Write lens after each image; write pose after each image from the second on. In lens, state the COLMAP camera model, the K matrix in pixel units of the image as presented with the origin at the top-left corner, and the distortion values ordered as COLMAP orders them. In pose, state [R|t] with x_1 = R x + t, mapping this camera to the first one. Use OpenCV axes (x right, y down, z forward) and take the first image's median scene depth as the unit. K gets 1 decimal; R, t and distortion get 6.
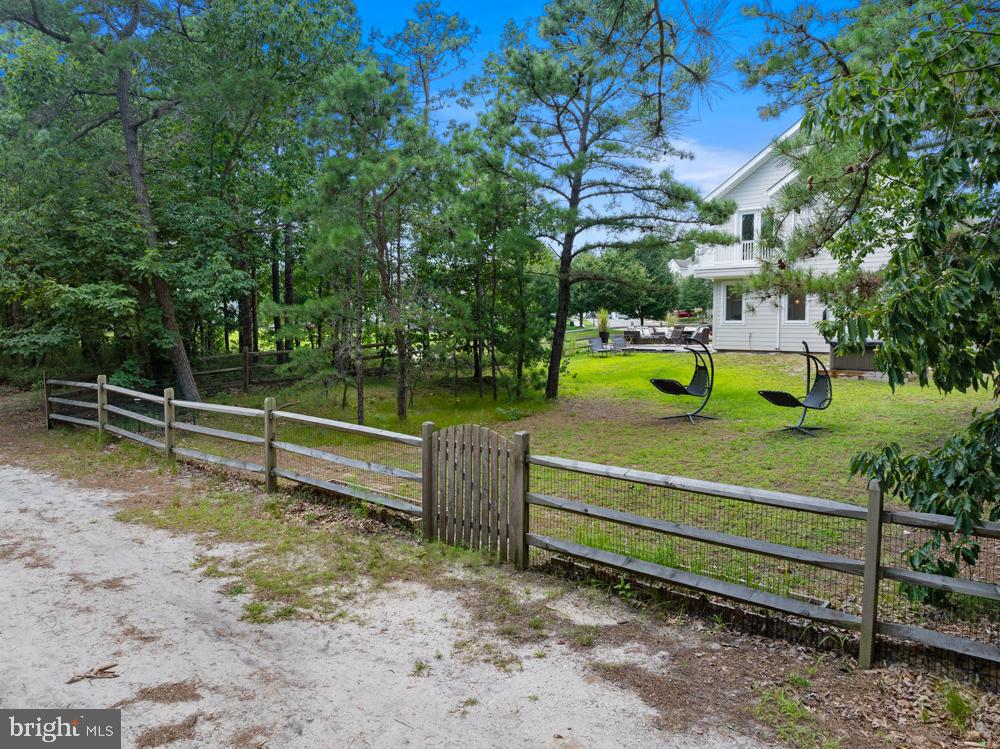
lens RADIAL K [[709.6, 0, 504.2], [0, 709.6, 373.7], [0, 0, 1]] dist [-0.033341, -0.000295]
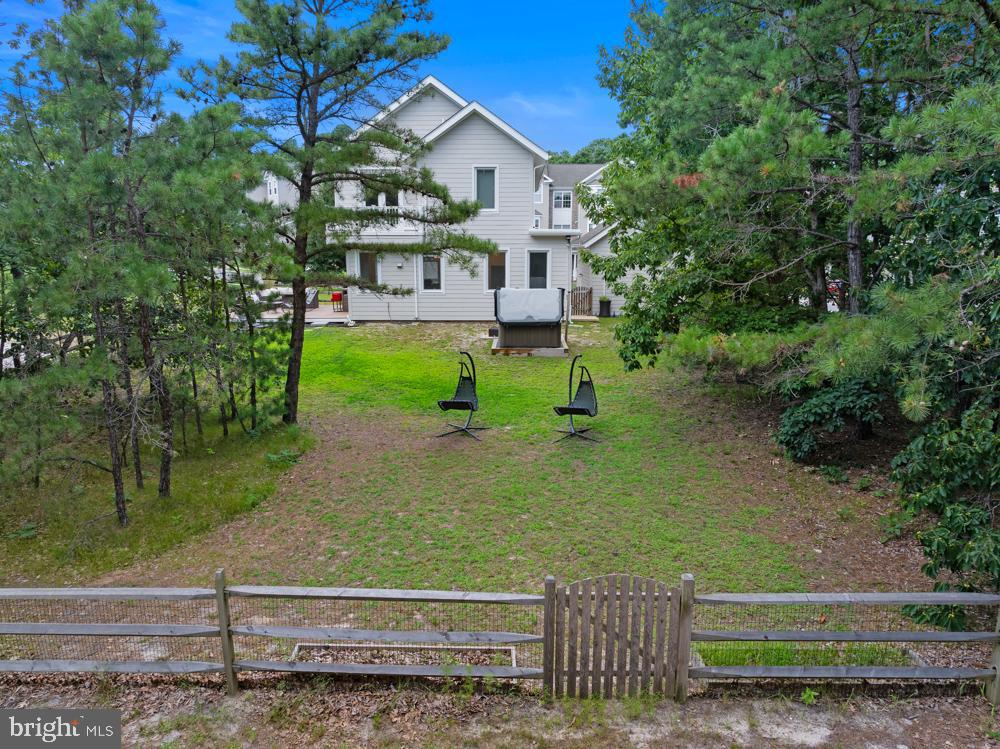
lens RADIAL K [[774.1, 0, 500.0], [0, 774.1, 374.5], [0, 0, 1]] dist [-0.050742, -0.000867]
pose [[0.763150, -0.111379, 0.636551, -0.587557], [0.037852, 0.991048, 0.128026, -0.242618], [-0.645112, -0.073608, 0.760534, 0.267052]]
